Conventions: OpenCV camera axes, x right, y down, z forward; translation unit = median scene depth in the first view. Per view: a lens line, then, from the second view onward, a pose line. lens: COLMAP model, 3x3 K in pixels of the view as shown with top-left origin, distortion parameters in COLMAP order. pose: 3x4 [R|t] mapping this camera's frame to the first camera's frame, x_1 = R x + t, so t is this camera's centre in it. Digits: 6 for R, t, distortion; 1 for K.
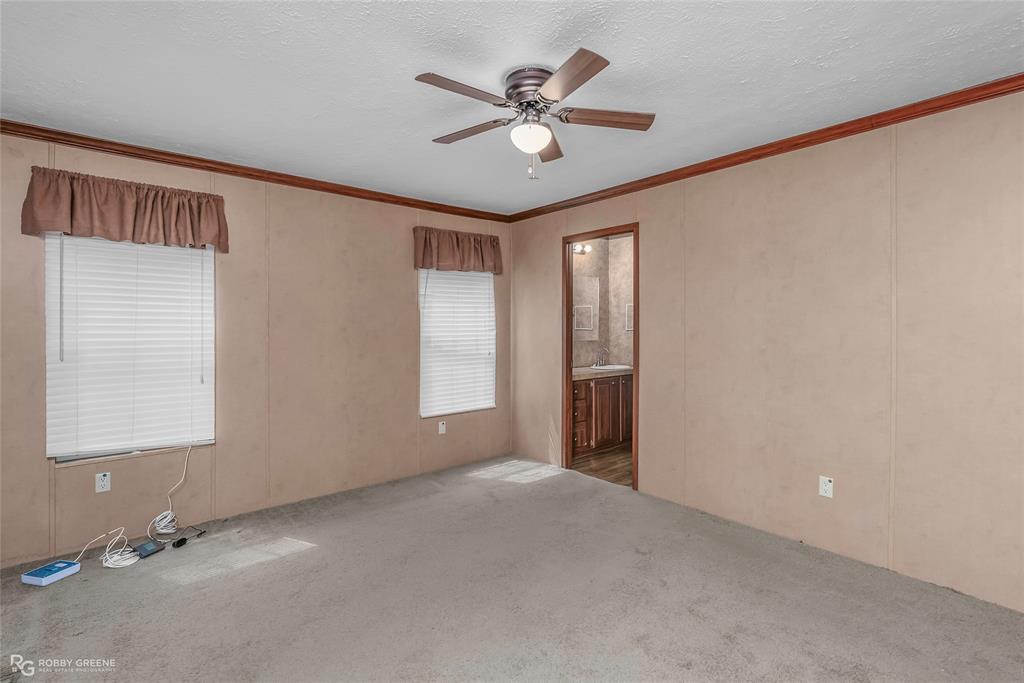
lens RADIAL K [[472.7, 0, 510.8], [0, 472.7, 342.0], [0, 0, 1]] dist [-0.002890, 0.001402]
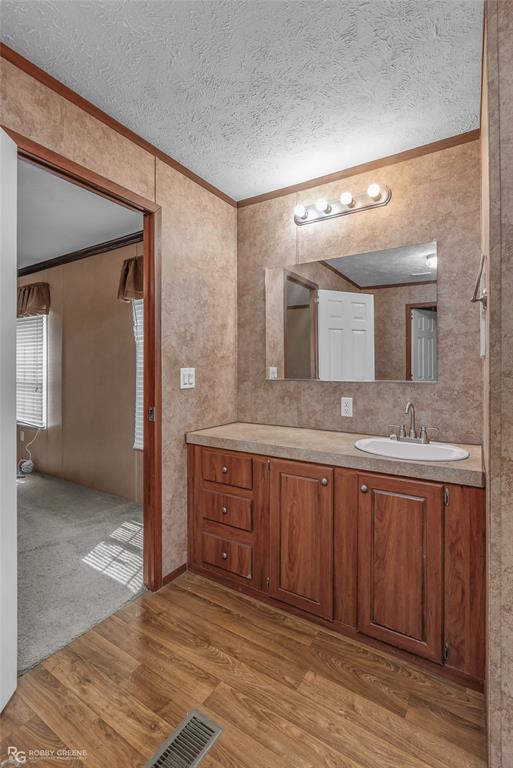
lens RADIAL K [[354.5, 0, 249.8], [0, 354.5, 368.3], [0, 0, 1]] dist [-0.002890, 0.001402]
pose [[0.236954, -0.002715, -0.971517, 0.599454], [-0.005383, 0.999977, -0.004107, -0.023695], [0.971506, 0.006203, 0.236934, 0.989876]]
